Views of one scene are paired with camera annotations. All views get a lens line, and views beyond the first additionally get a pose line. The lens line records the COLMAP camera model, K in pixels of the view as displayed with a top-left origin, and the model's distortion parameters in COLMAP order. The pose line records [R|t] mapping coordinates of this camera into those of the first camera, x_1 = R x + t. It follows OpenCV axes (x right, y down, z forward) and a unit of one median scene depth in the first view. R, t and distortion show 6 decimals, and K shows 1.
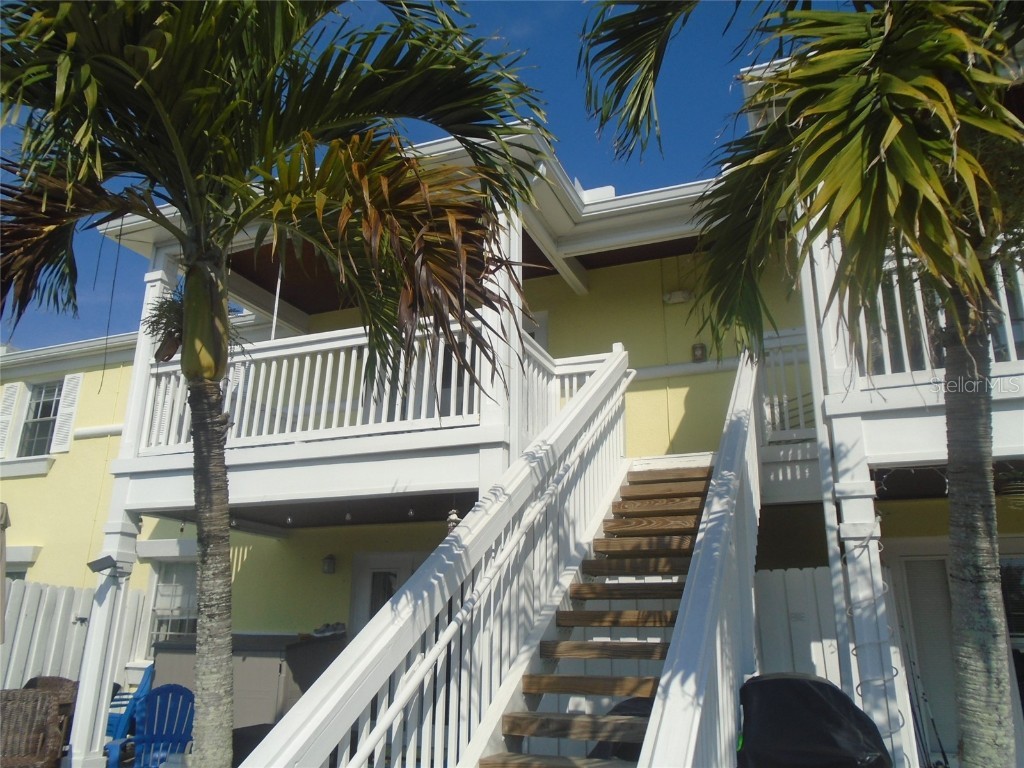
lens RADIAL K [[792.1, 0, 512.4], [0, 792.1, 380.0], [0, 0, 1]] dist [-0.030694, 0.017602]
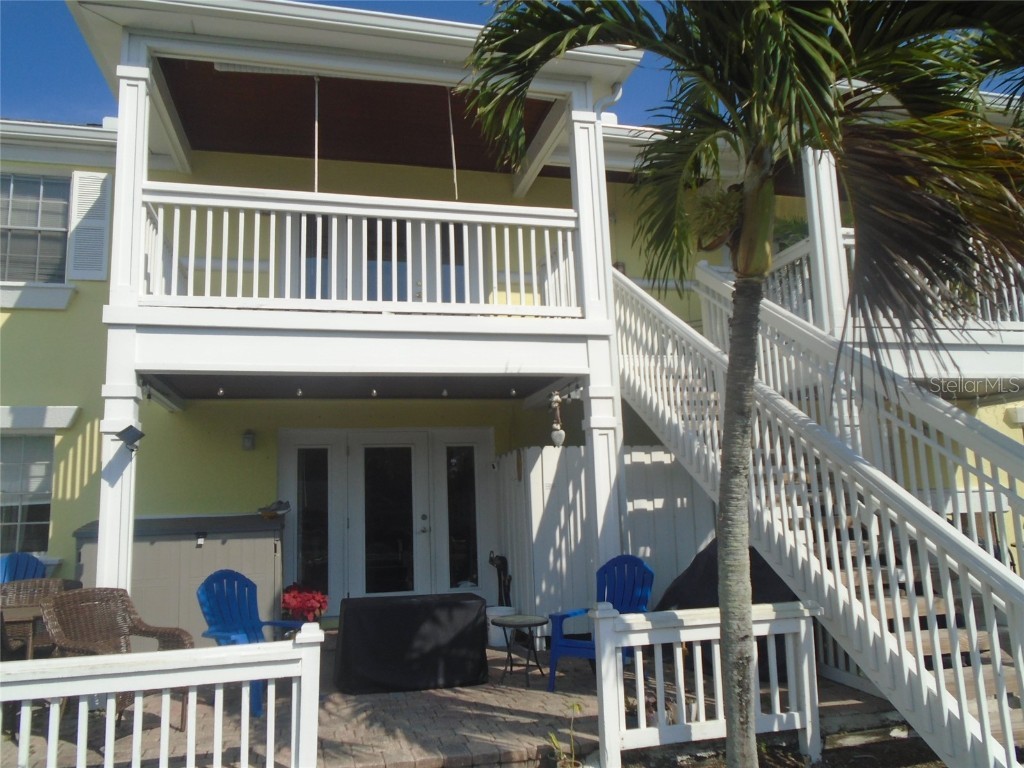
lens RADIAL K [[792.1, 0, 509.8], [0, 792.1, 384.2], [0, 0, 1]] dist [-0.030694, 0.017602]
pose [[0.797827, 0.054734, 0.600397, -0.634612], [-0.142446, 0.984788, 0.099511, 0.041995], [-0.585817, -0.164916, 0.793487, 0.126679]]
